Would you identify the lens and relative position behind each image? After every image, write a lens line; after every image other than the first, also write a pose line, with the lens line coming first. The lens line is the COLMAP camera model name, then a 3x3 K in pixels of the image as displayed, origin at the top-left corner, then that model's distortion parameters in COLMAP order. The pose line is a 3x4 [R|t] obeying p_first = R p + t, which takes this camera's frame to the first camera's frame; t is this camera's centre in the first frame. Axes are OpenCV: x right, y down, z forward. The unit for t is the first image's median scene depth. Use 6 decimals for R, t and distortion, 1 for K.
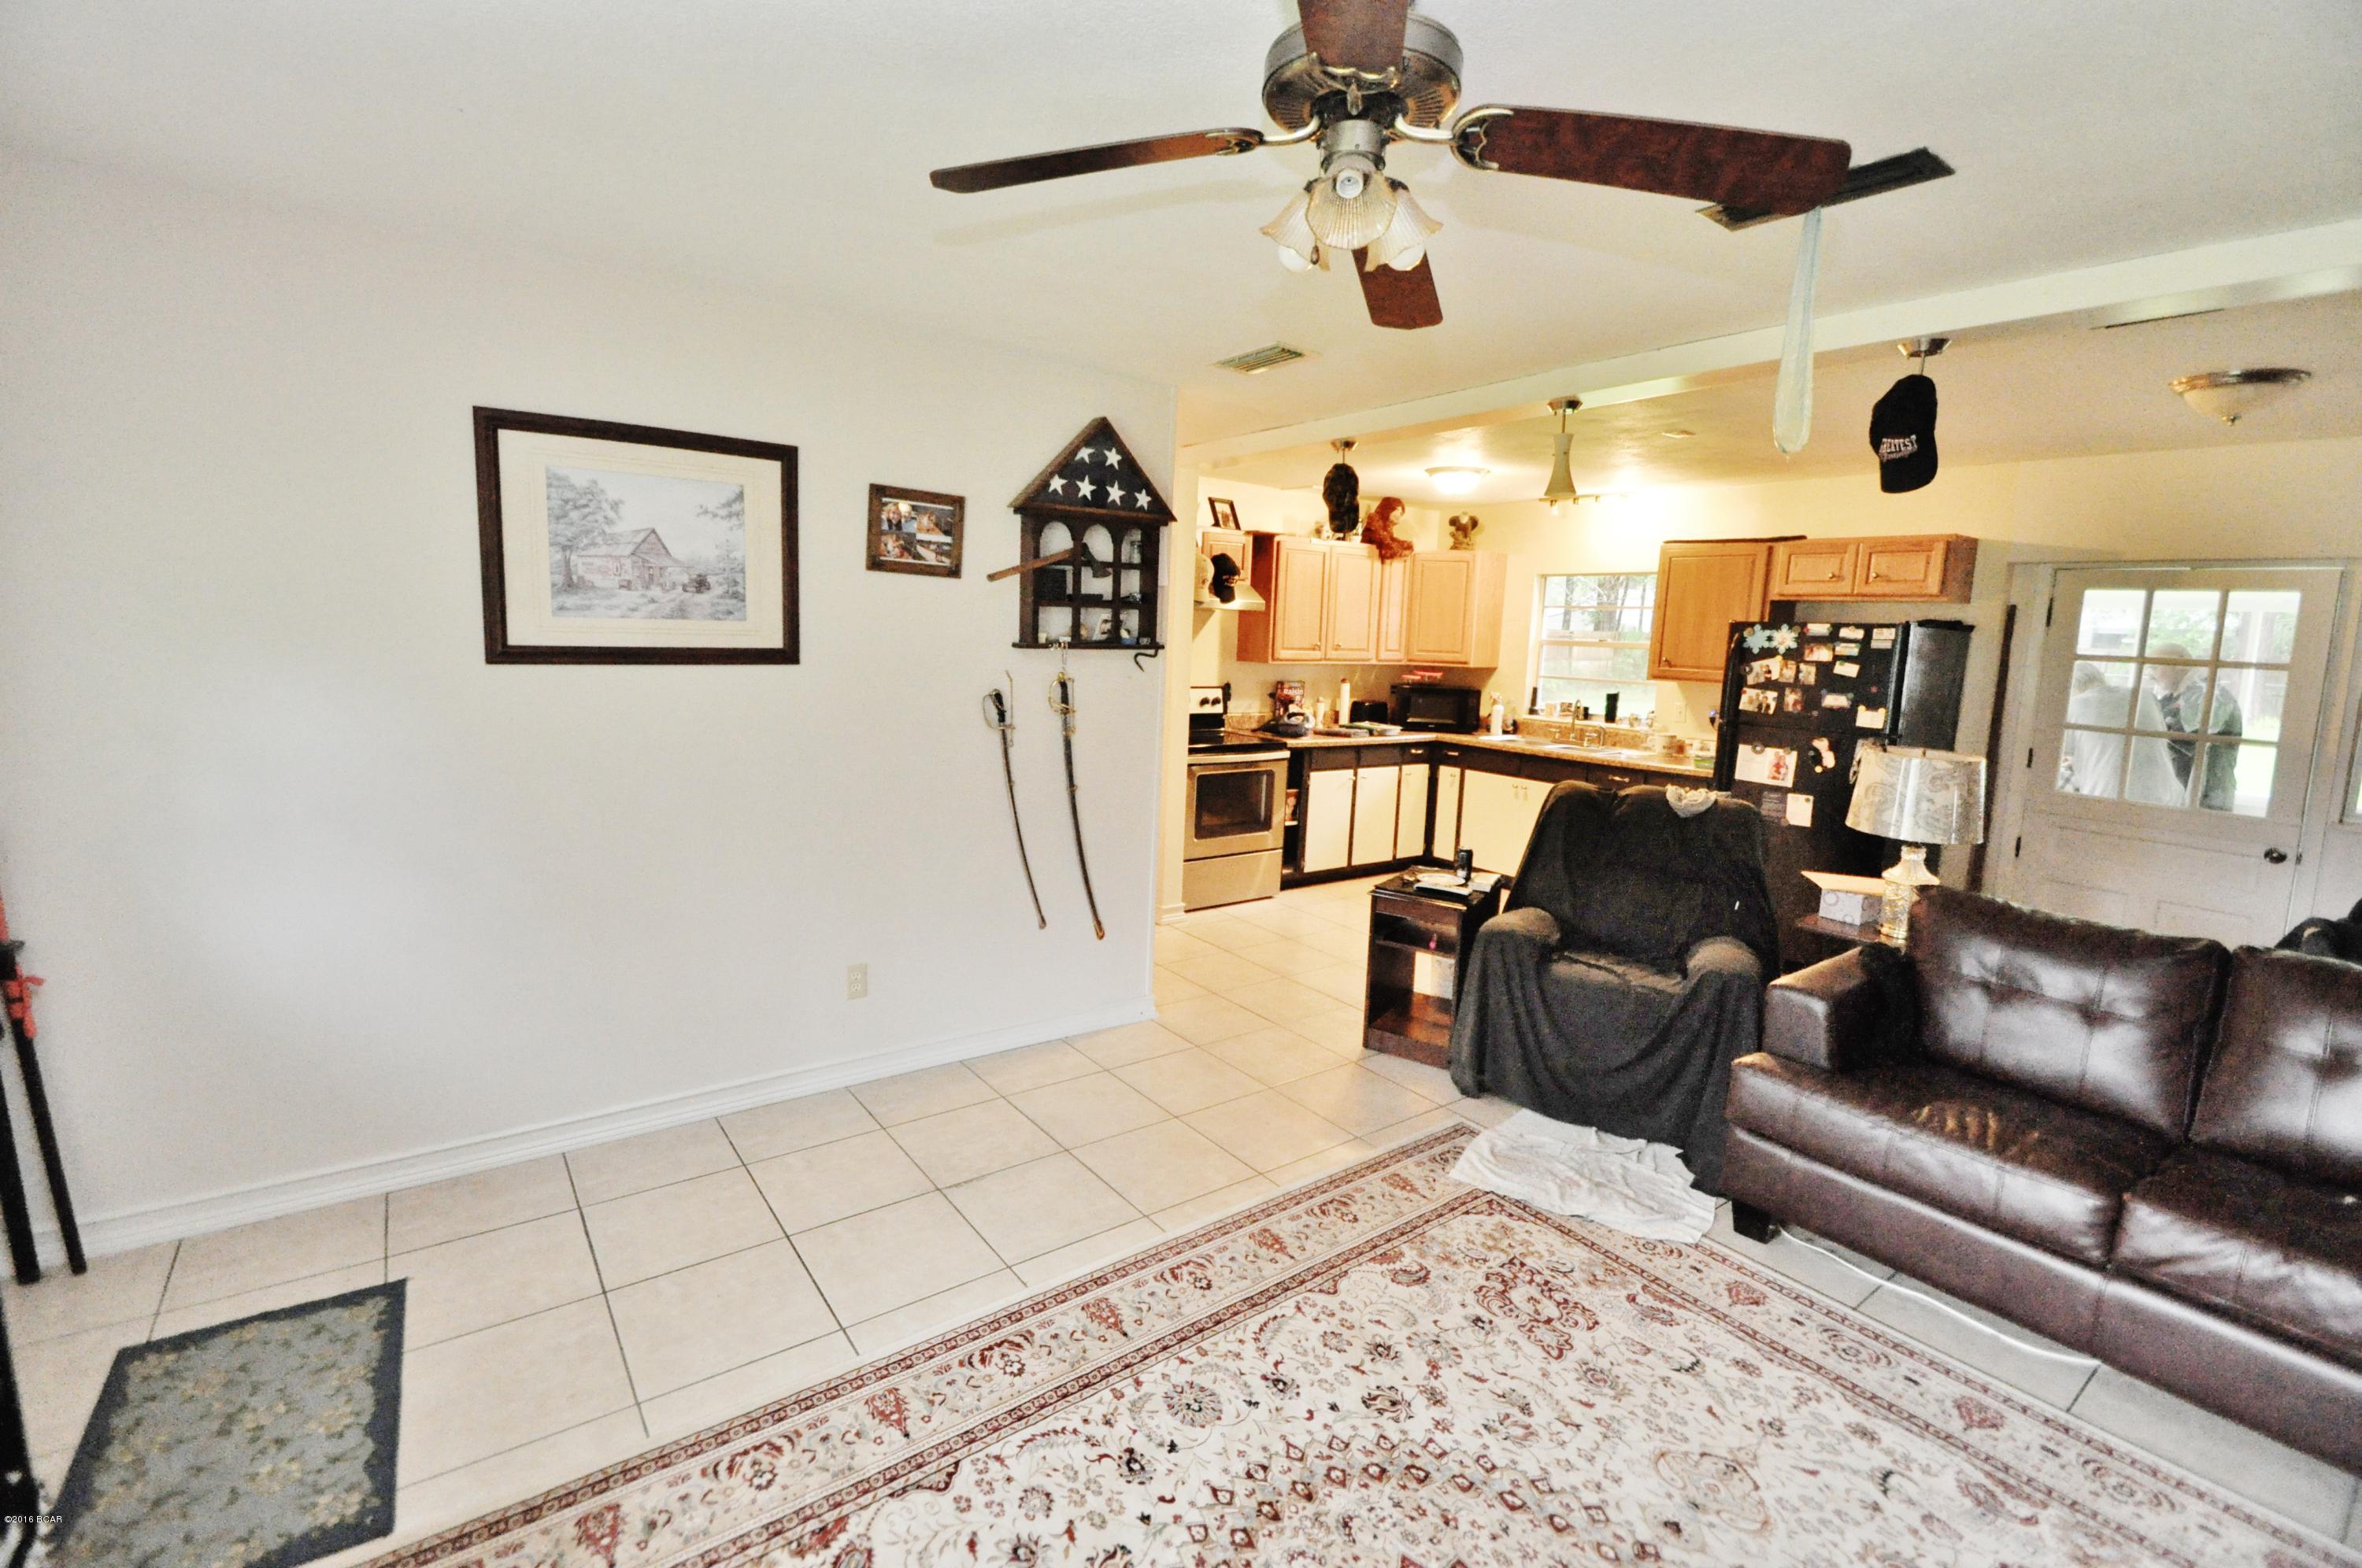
lens RADIAL K [[1028.4, 0, 1154.0], [0, 1028.4, 748.2], [0, 0, 1]] dist [0.015260, -0.015189]
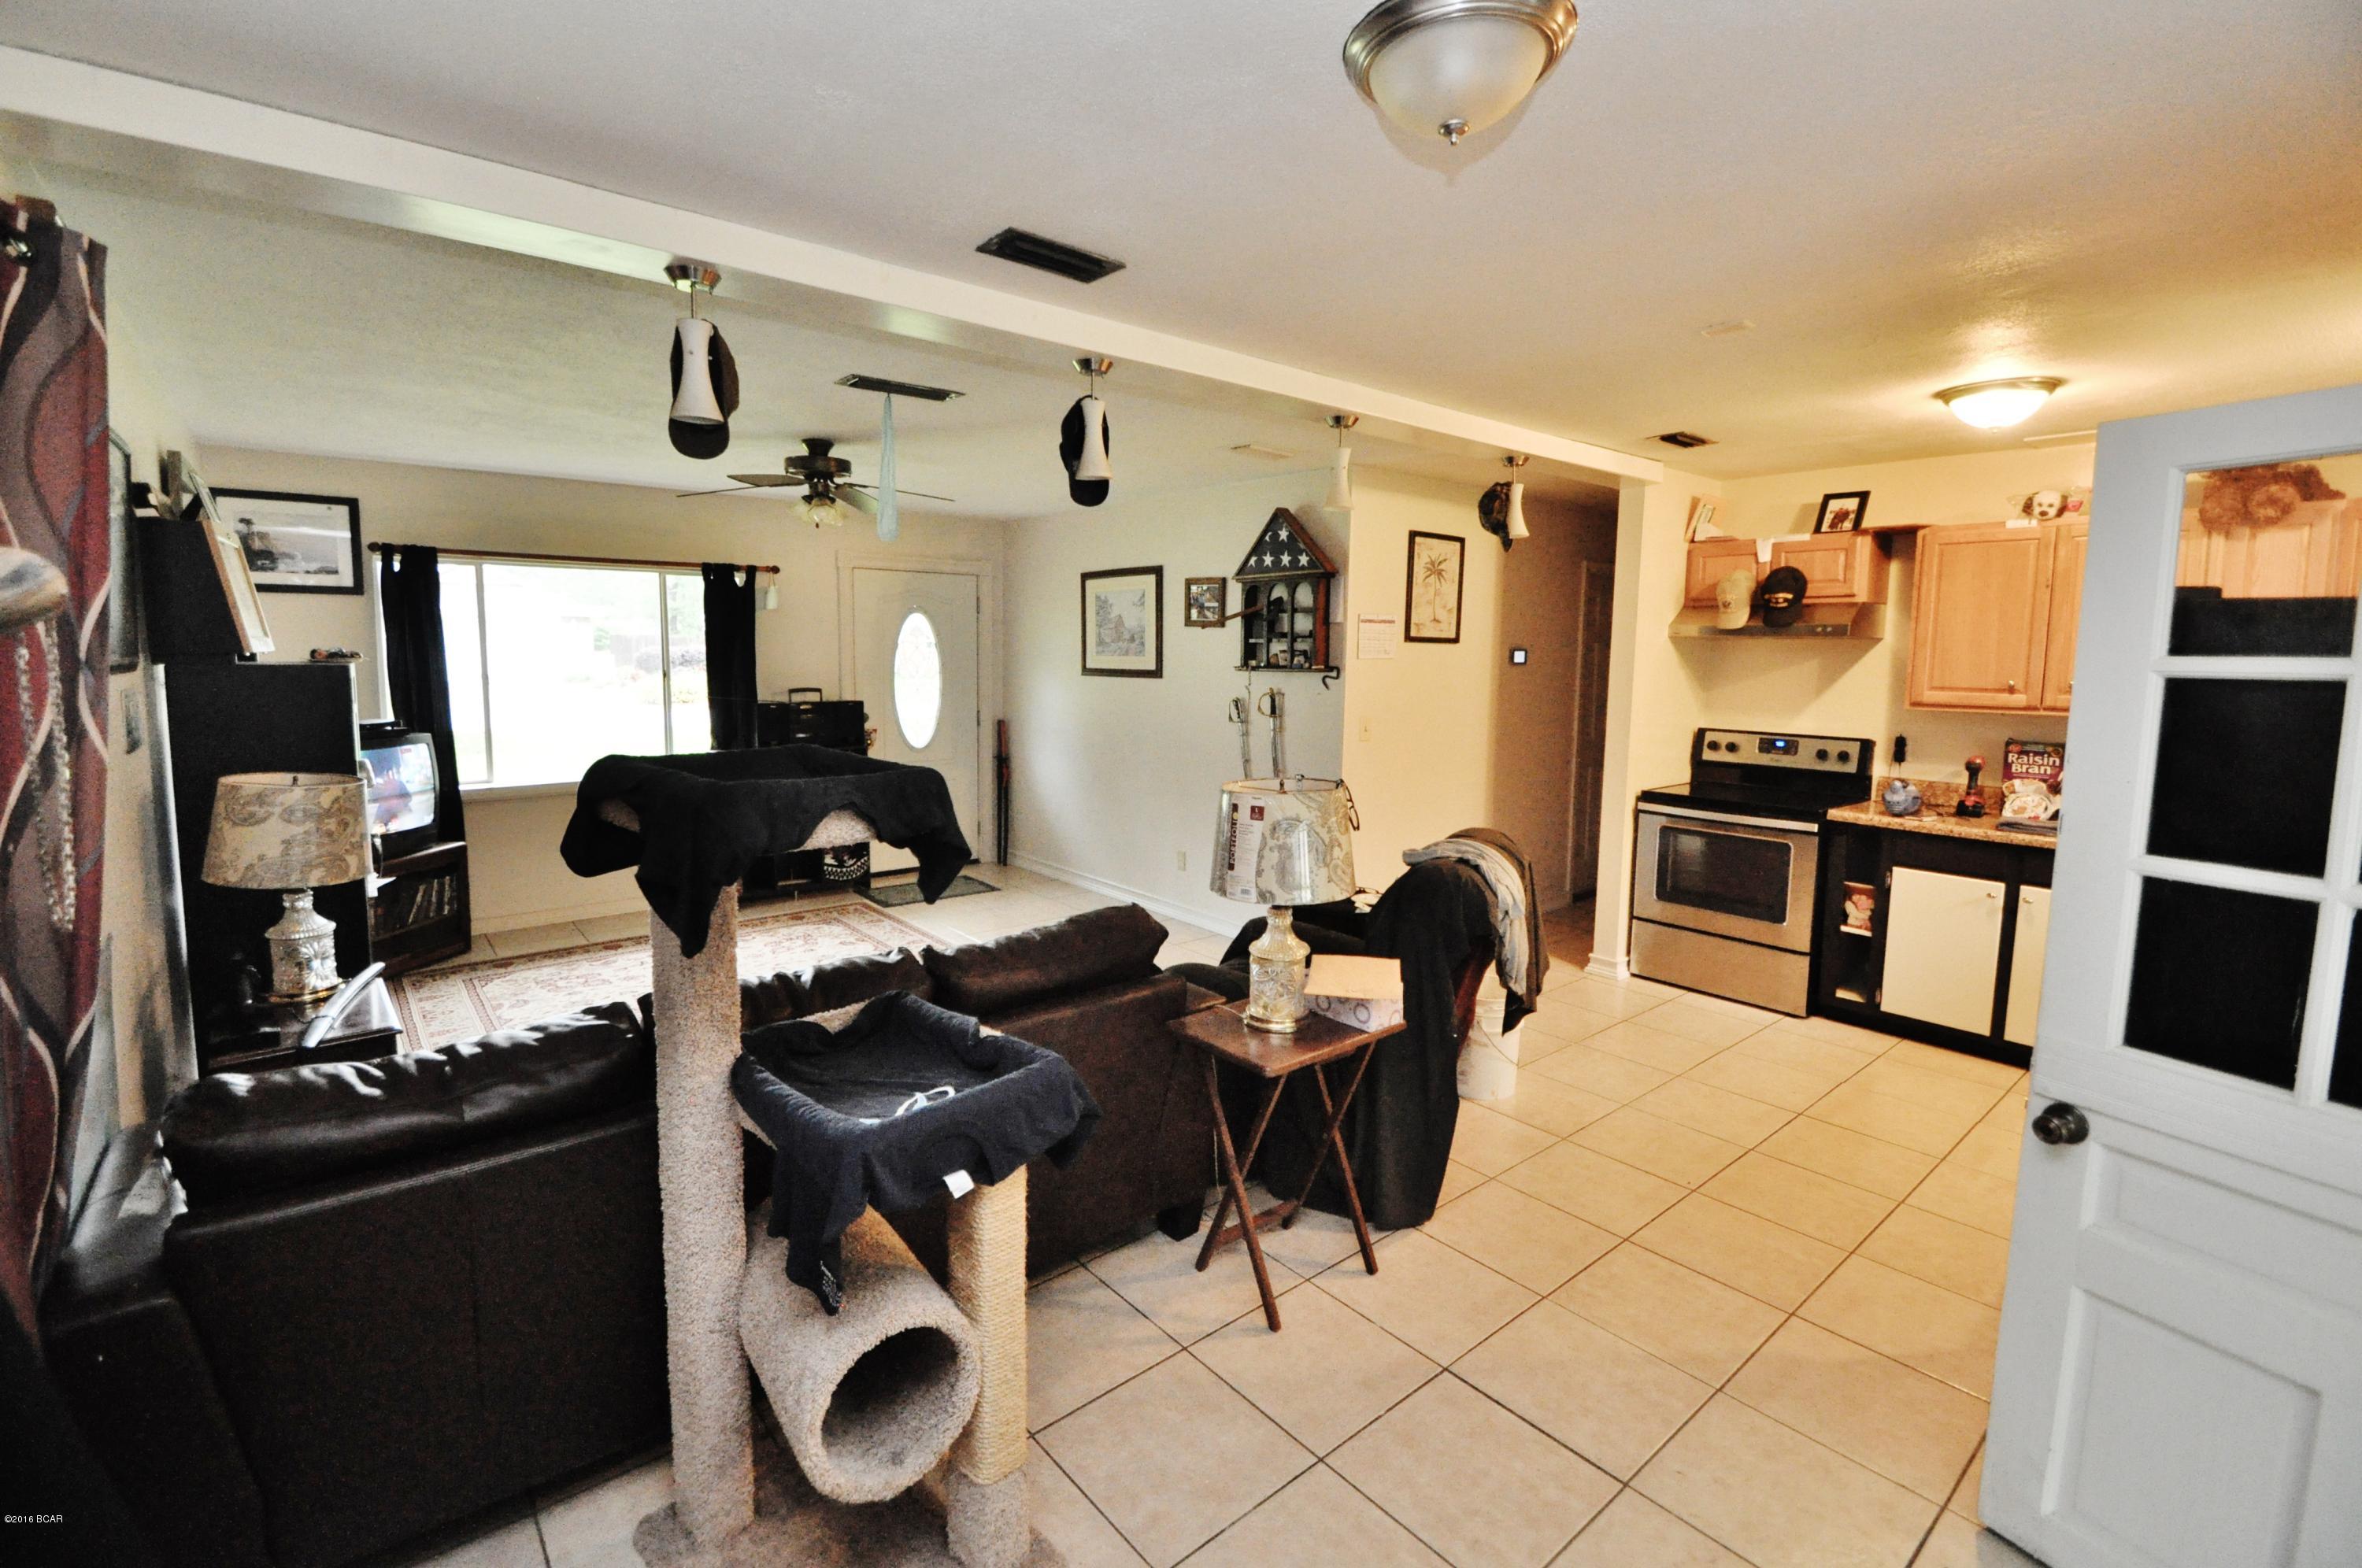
lens RADIAL K [[1028.4, 0, 1155.5], [0, 1028.4, 745.8], [0, 0, 1]] dist [0.015260, -0.015189]
pose [[0.060577, 0.058708, -0.996436, 1.067938], [-0.128708, 0.990395, 0.050528, -0.036568], [0.989831, 0.125188, 0.067551, 0.604830]]
